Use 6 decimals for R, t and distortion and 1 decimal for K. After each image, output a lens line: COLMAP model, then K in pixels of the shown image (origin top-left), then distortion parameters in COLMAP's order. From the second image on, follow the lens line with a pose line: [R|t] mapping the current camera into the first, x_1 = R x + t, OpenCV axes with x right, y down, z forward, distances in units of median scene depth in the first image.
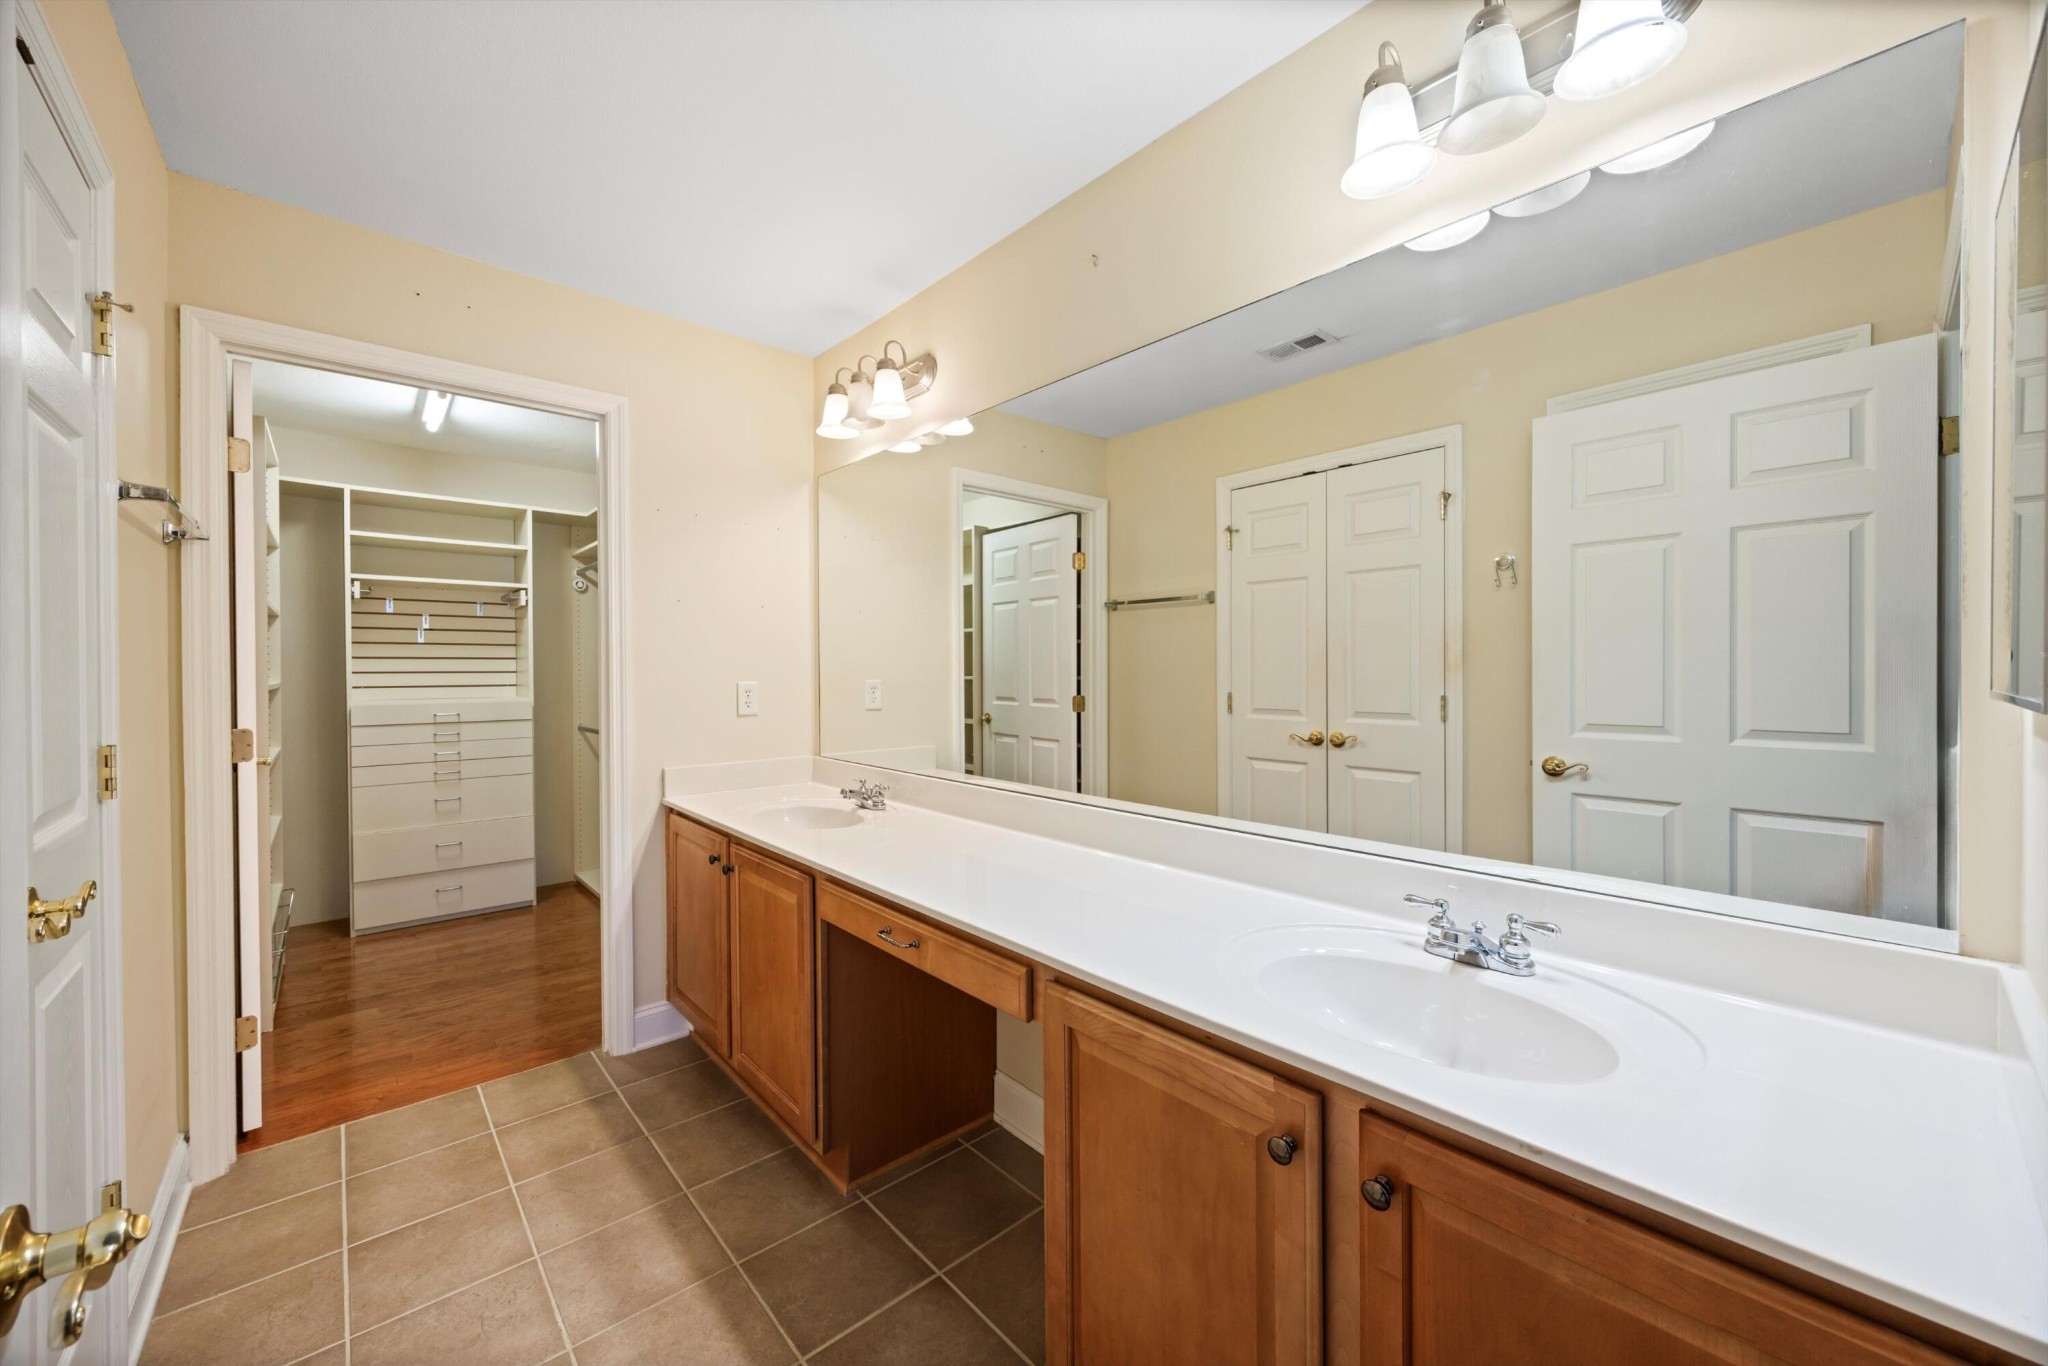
lens RADIAL K [[780.9, 0, 1036.2], [0, 780.9, 682.9], [0, 0, 1]] dist [-0.007638, 0.000214]
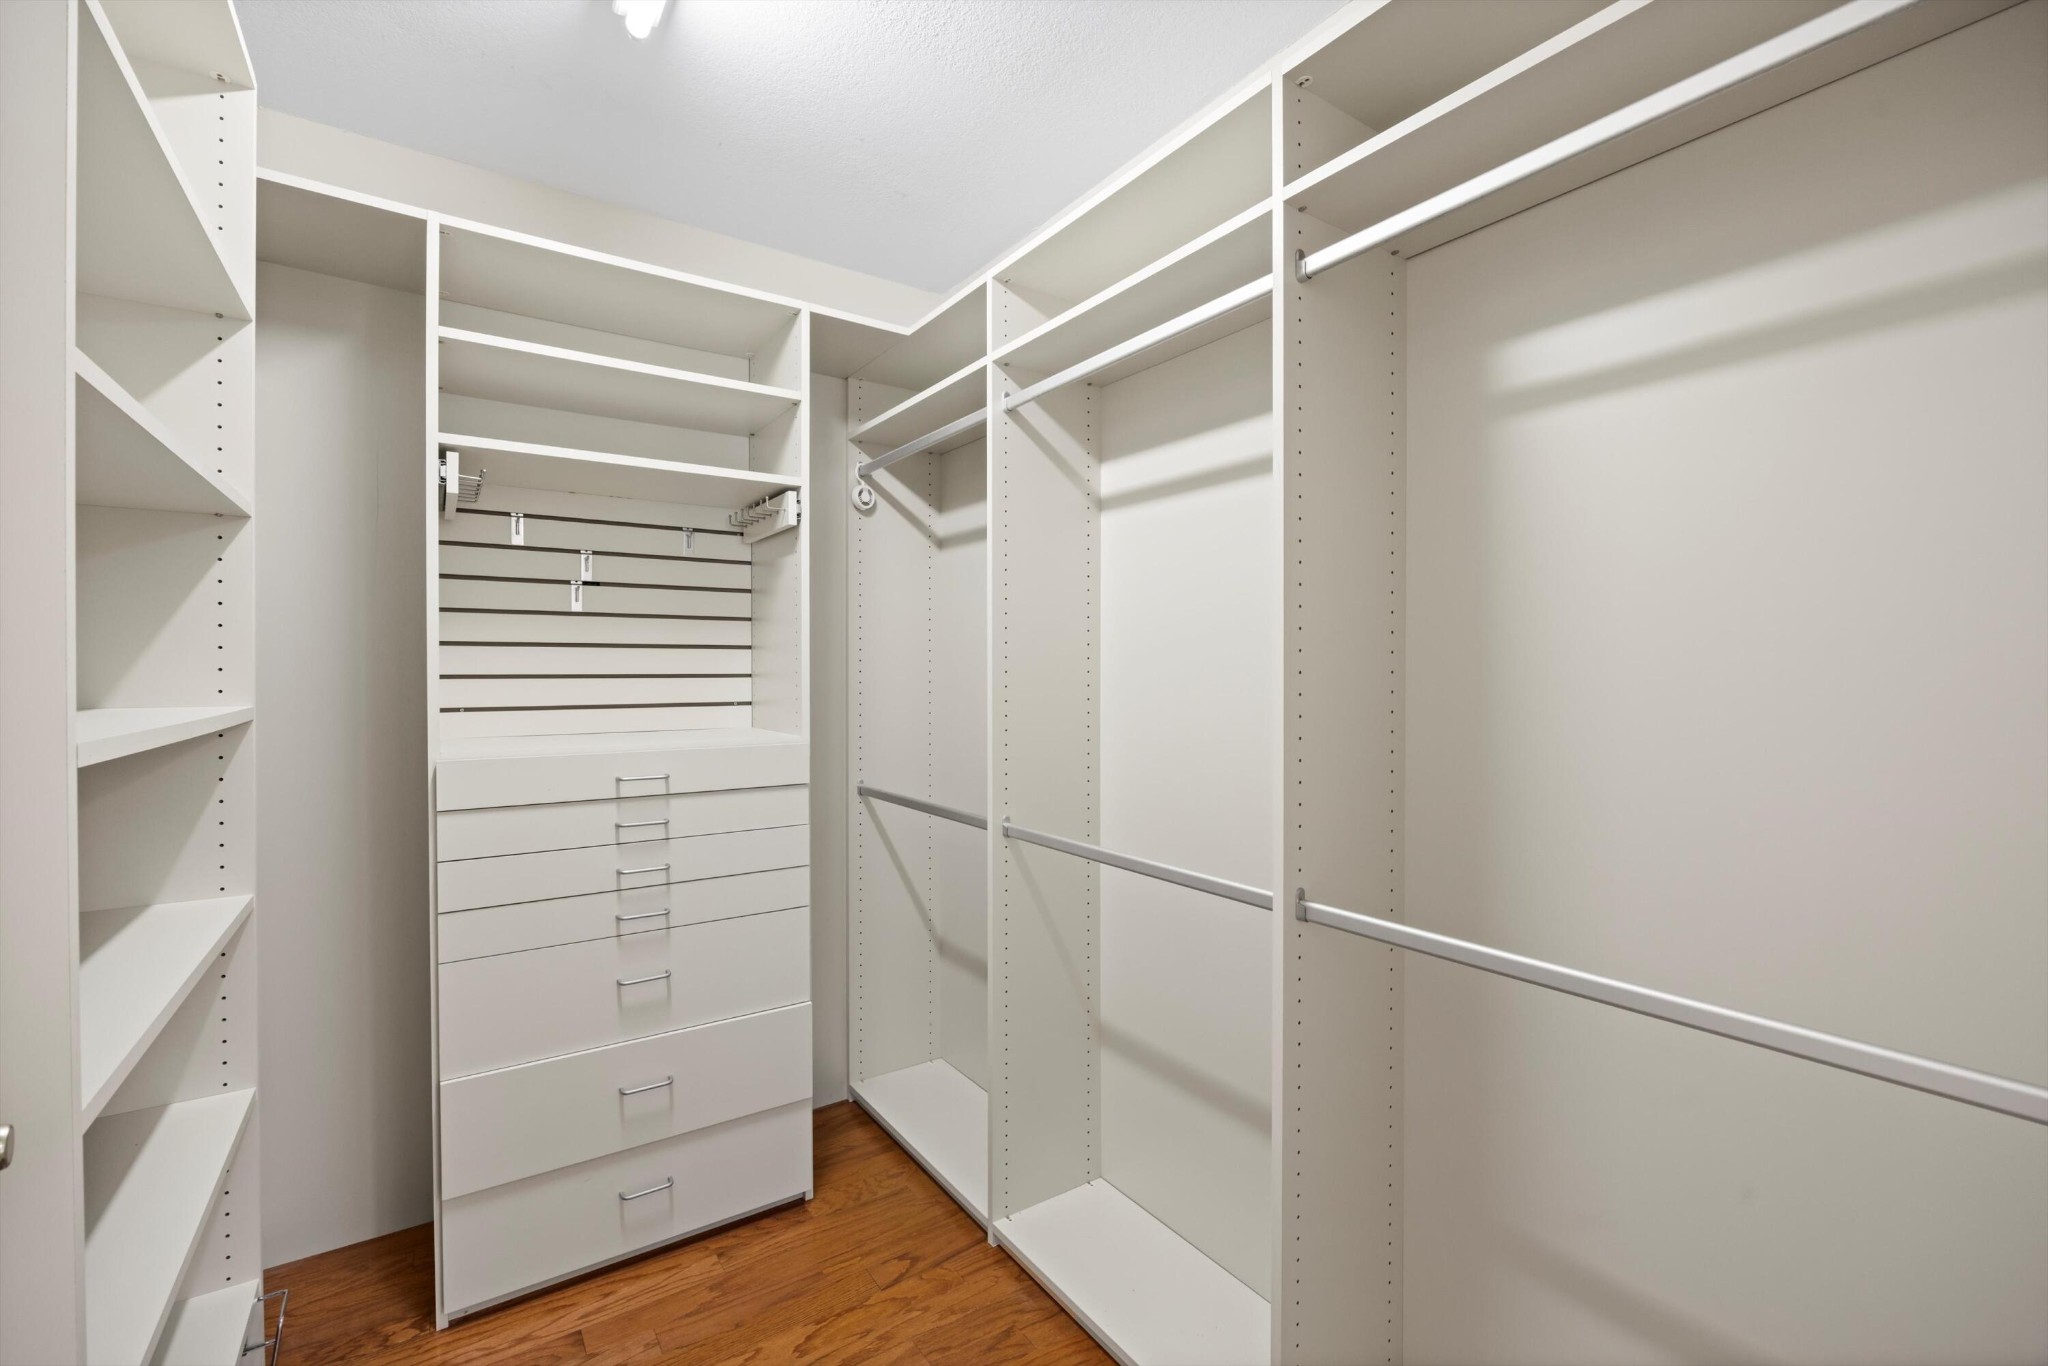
lens RADIAL K [[849.0, 0, 1007.7], [0, 849.0, 676.1], [0, 0, 1]] dist [-0.011260, 0.000833]
pose [[0.991808, -0.001727, -0.127728, -0.499249], [0.000232, 0.999931, -0.011723, -0.008609], [0.127740, 0.011598, 0.991740, 0.564897]]
